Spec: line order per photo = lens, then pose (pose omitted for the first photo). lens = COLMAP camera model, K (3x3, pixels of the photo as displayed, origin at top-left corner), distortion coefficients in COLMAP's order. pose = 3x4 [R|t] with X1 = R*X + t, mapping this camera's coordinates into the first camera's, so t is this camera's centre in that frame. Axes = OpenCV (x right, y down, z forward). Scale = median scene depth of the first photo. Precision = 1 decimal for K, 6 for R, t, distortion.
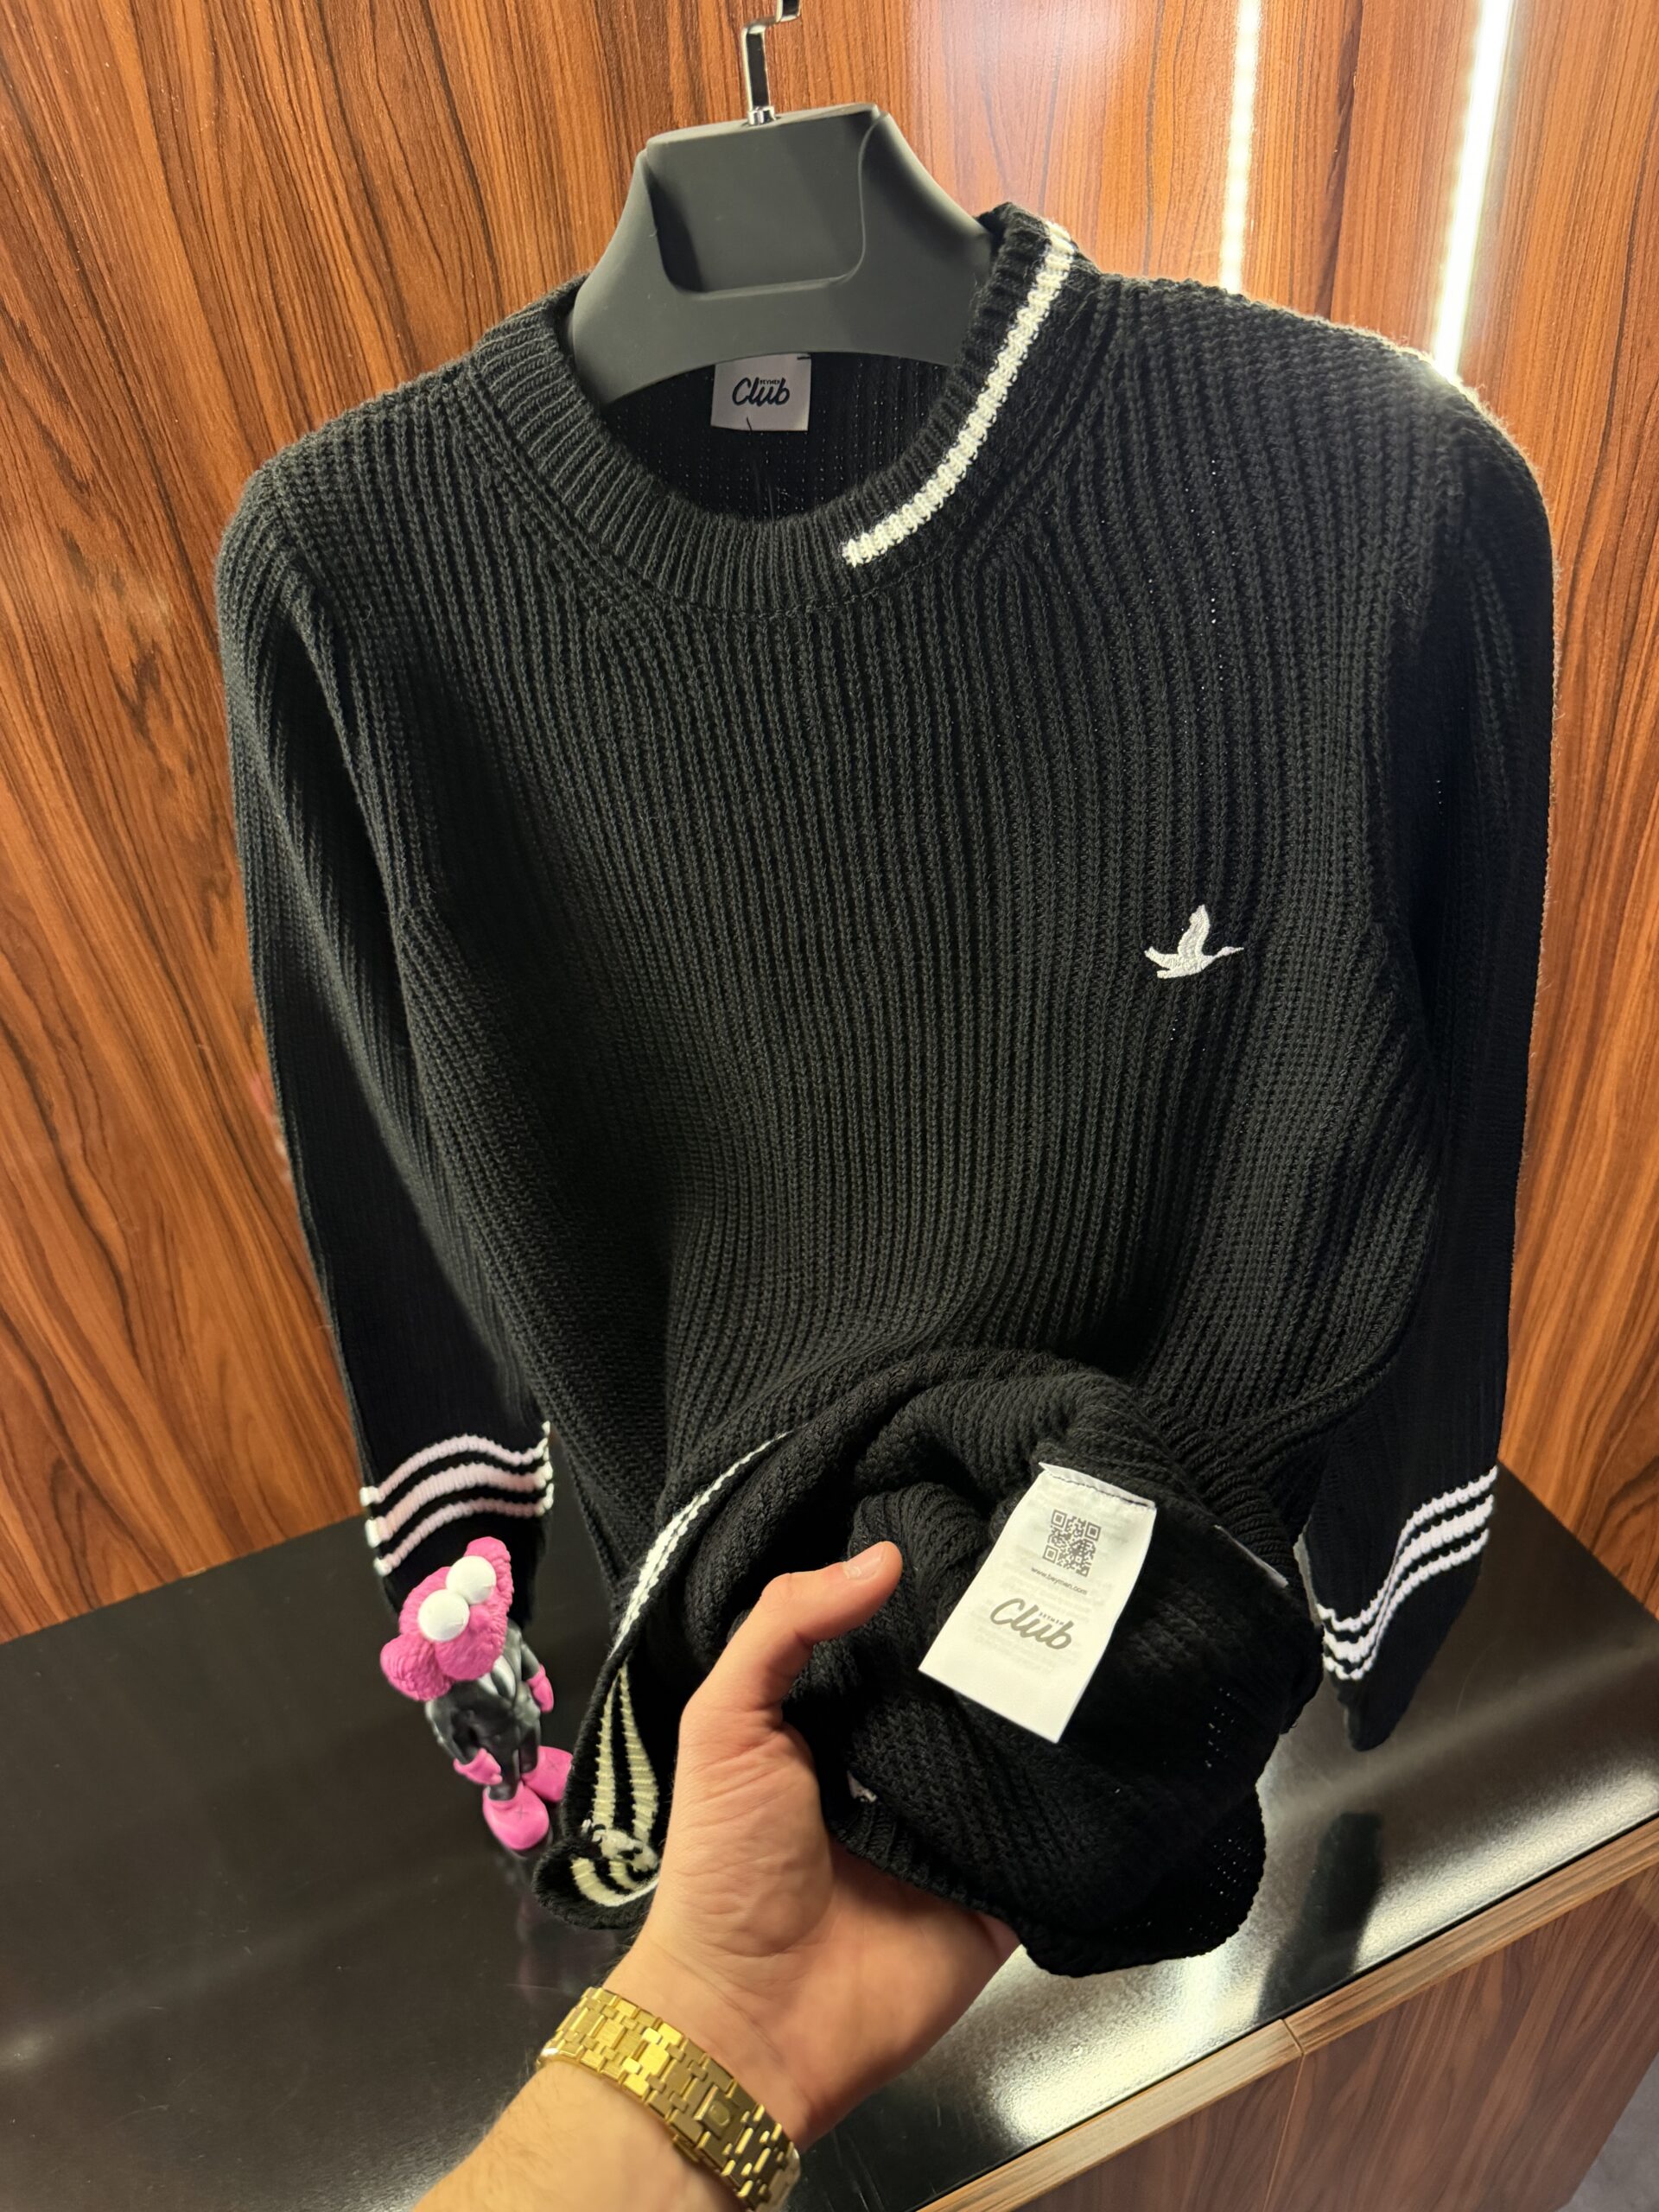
lens RADIAL K [[1609.5, 0, 827.1], [0, 1609.5, 1092.4], [0, 0, 1]] dist [-0.010469, -0.003742]
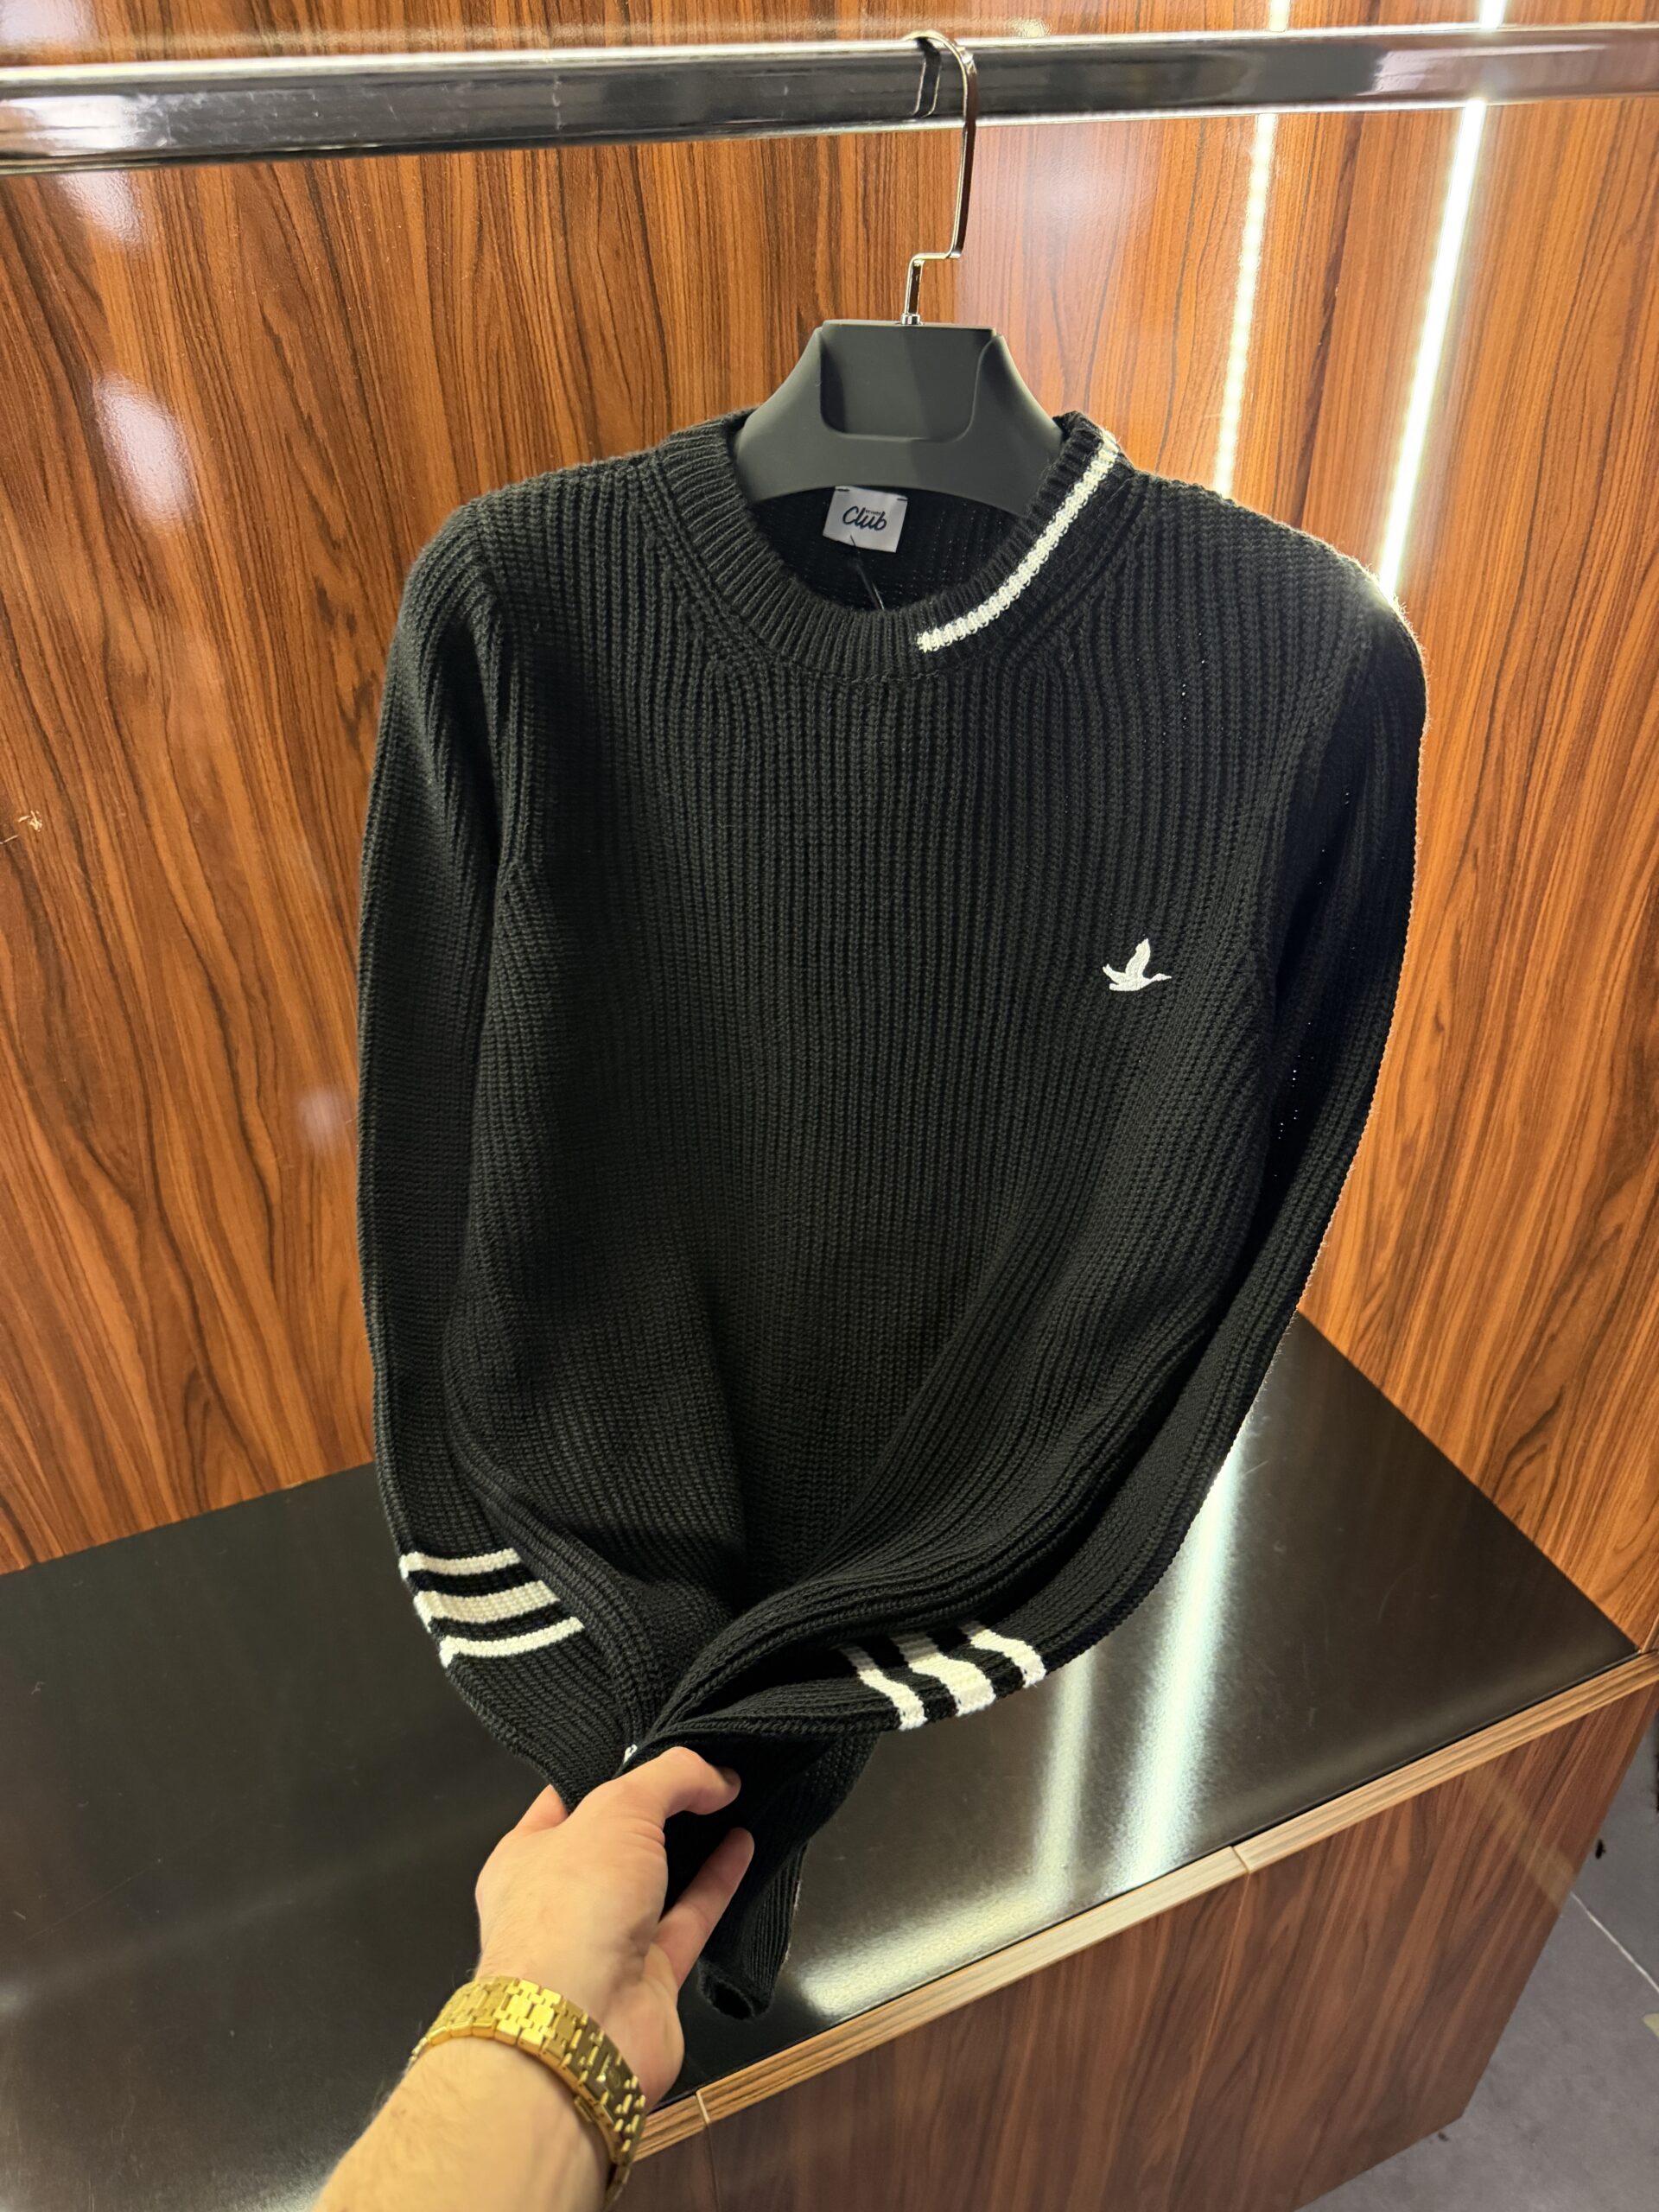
lens RADIAL K [[1594.9, 0, 837.4], [0, 1594.9, 1110.4], [0, 0, 1]] dist [-0.004484, -0.006207]
pose [[0.998001, 0.045589, 0.043769, -0.099163], [-0.043524, 0.997945, -0.047028, 0.099816], [-0.045823, 0.045029, 0.997934, -0.230345]]
